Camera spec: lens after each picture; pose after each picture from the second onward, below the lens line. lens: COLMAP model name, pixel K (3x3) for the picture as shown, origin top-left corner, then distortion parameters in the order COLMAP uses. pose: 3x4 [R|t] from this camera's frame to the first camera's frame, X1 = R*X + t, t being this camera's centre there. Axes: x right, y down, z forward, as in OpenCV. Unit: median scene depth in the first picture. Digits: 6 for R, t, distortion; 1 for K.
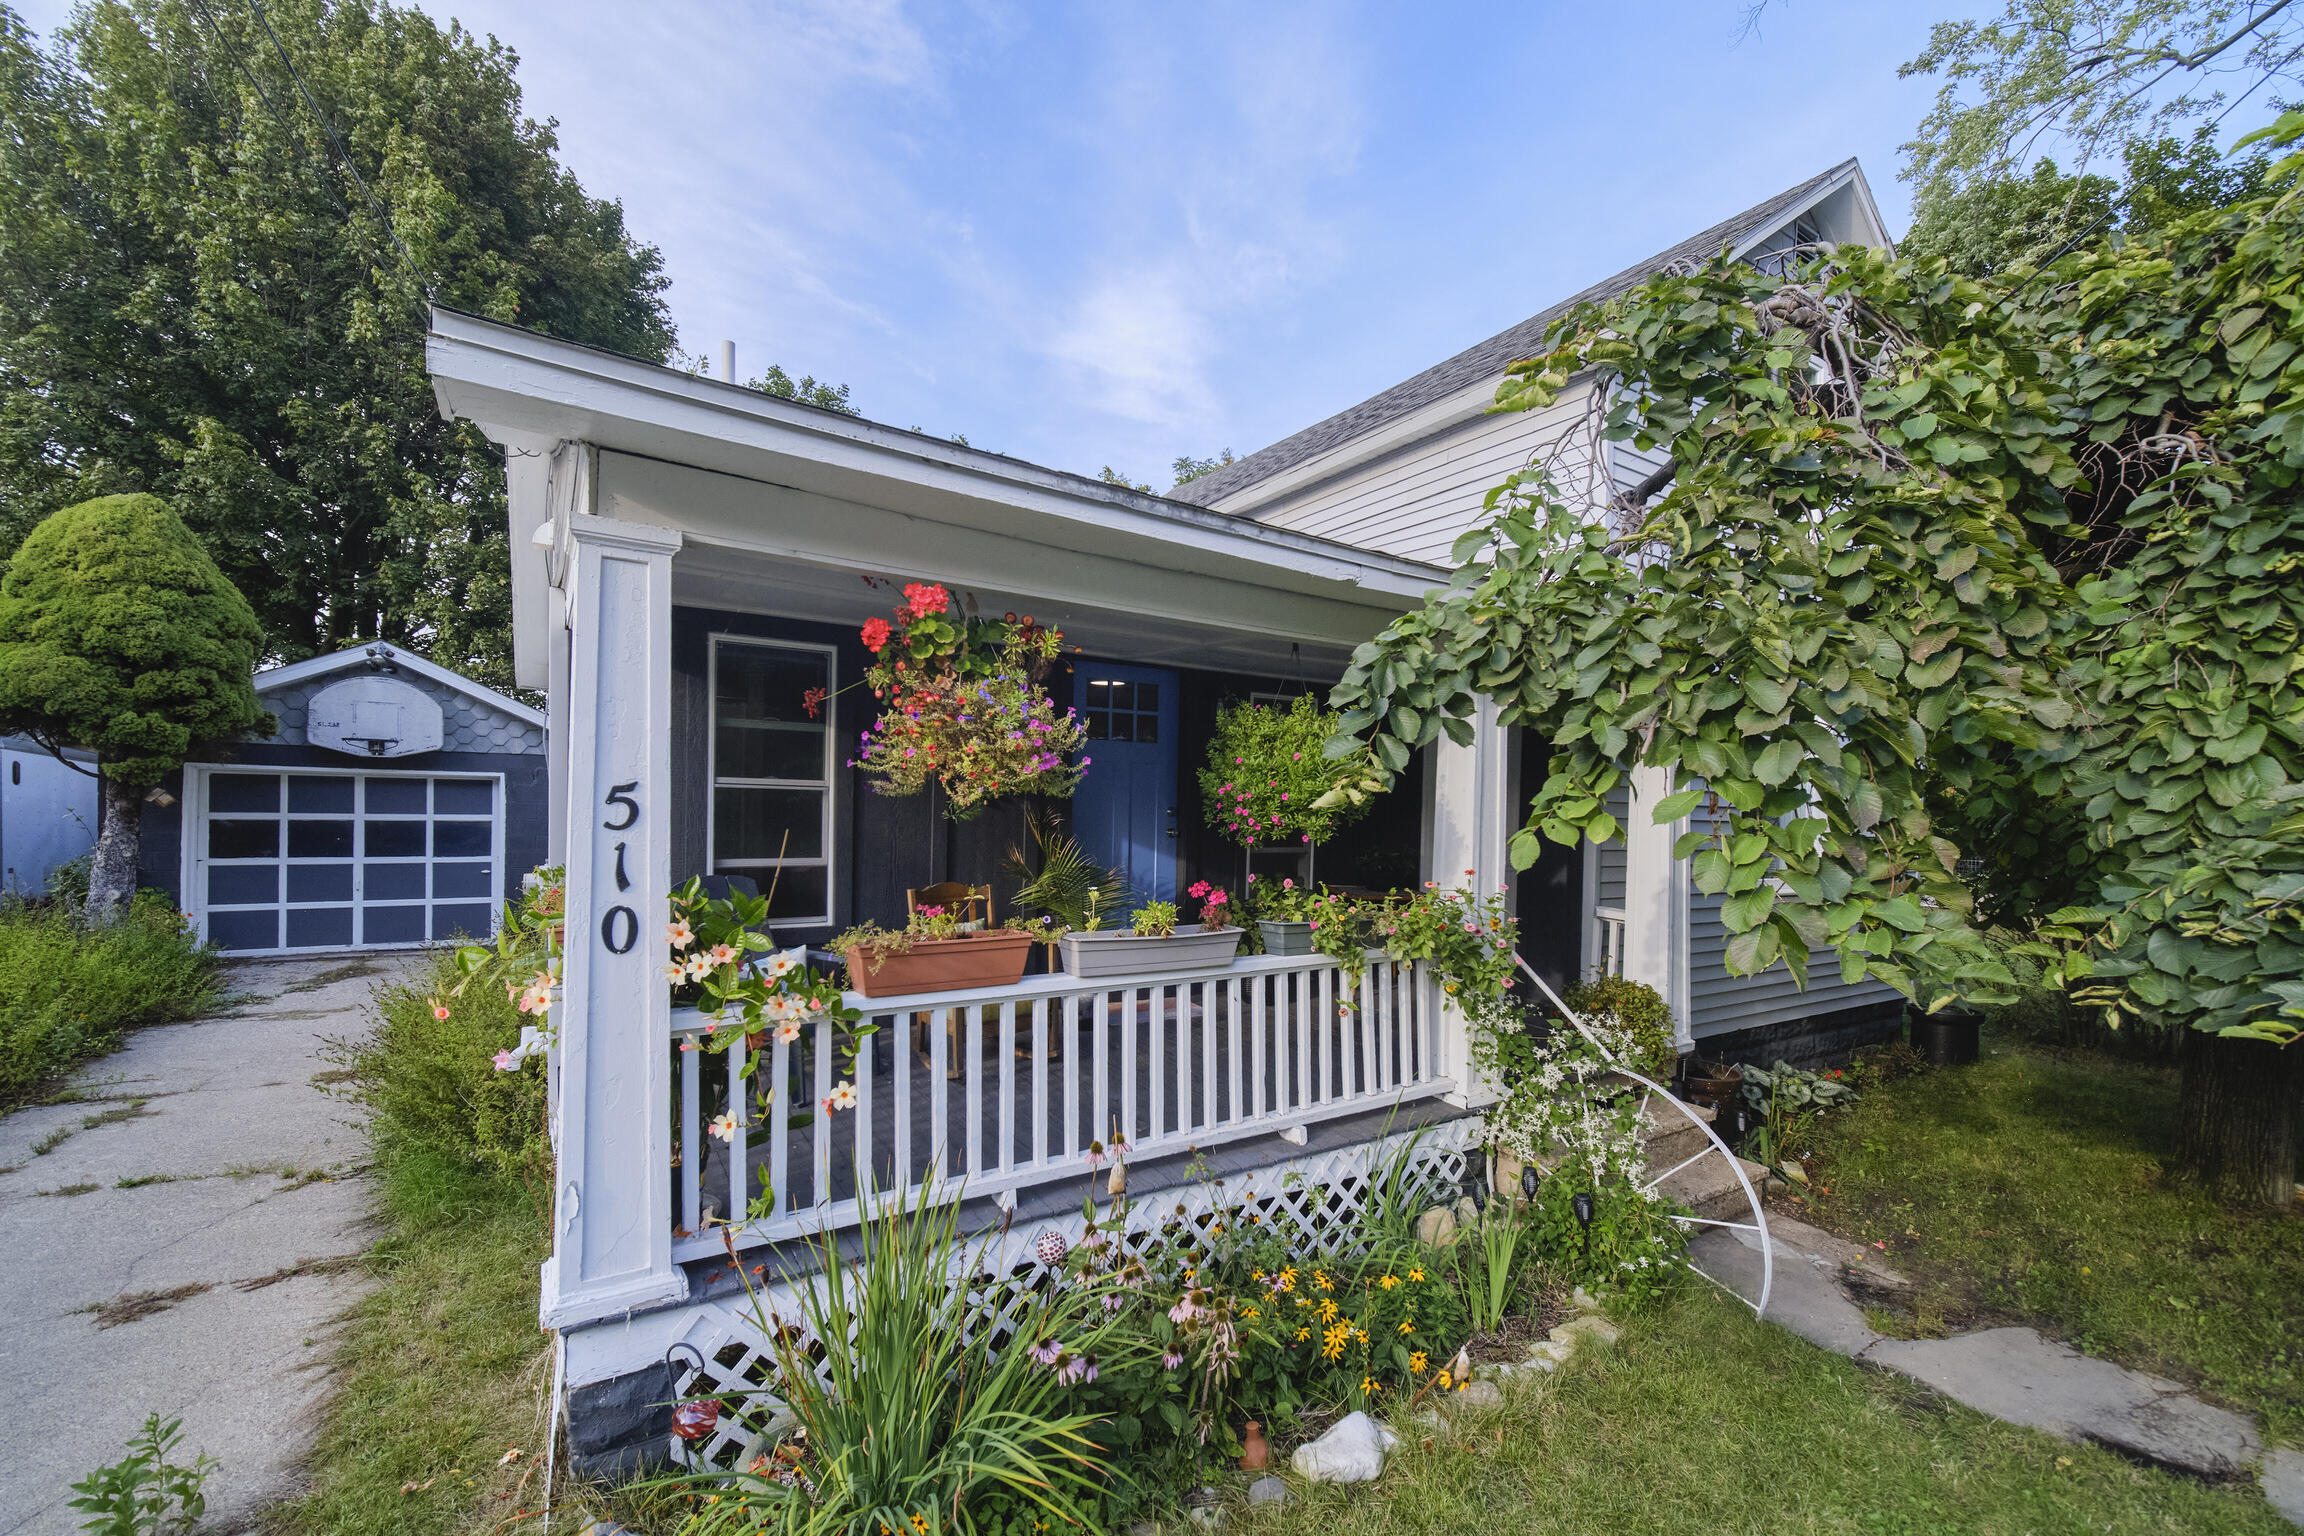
lens RADIAL K [[932.5, 0, 1147.9], [0, 932.5, 816.9], [0, 0, 1]] dist [-0.006952, 0.005083]
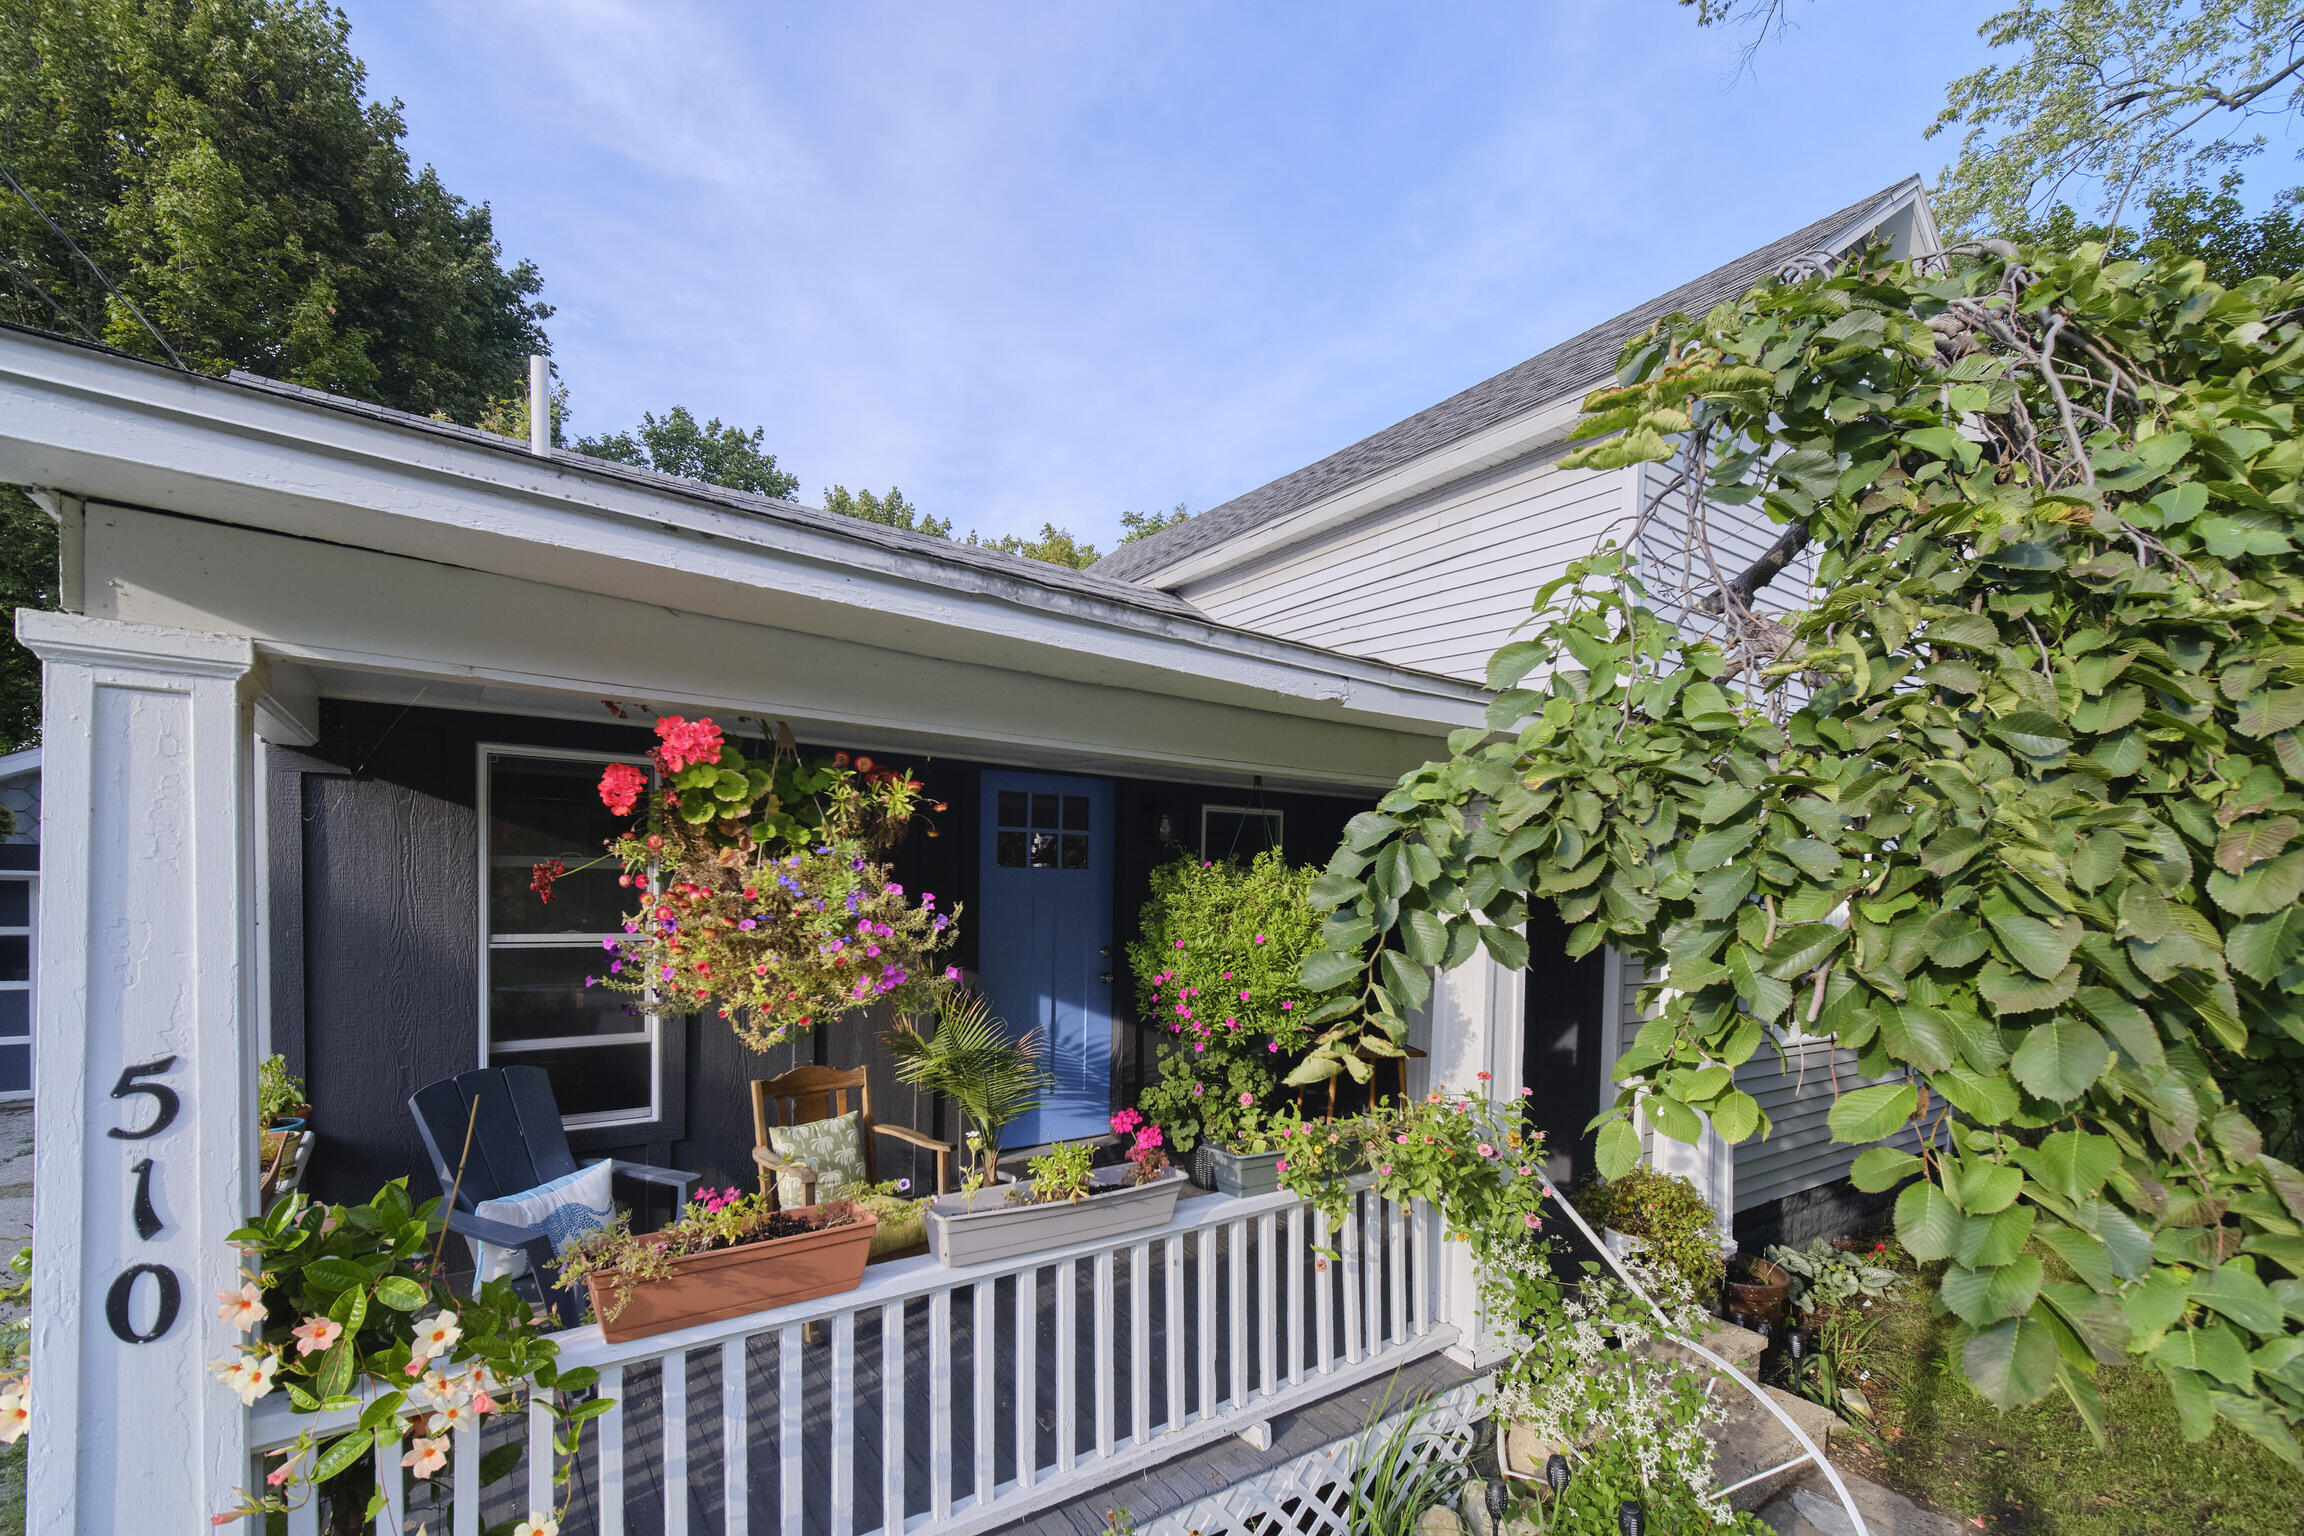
lens RADIAL K [[985.2, 0, 1144.2], [0, 985.2, 909.3], [0, 0, 1]] dist [-0.000926, 0.000152]
pose [[0.998963, 0.001151, 0.045525, 0.031474], [-0.001914, 0.999858, 0.016715, -0.092697], [-0.045499, -0.016785, 0.998823, 0.216549]]
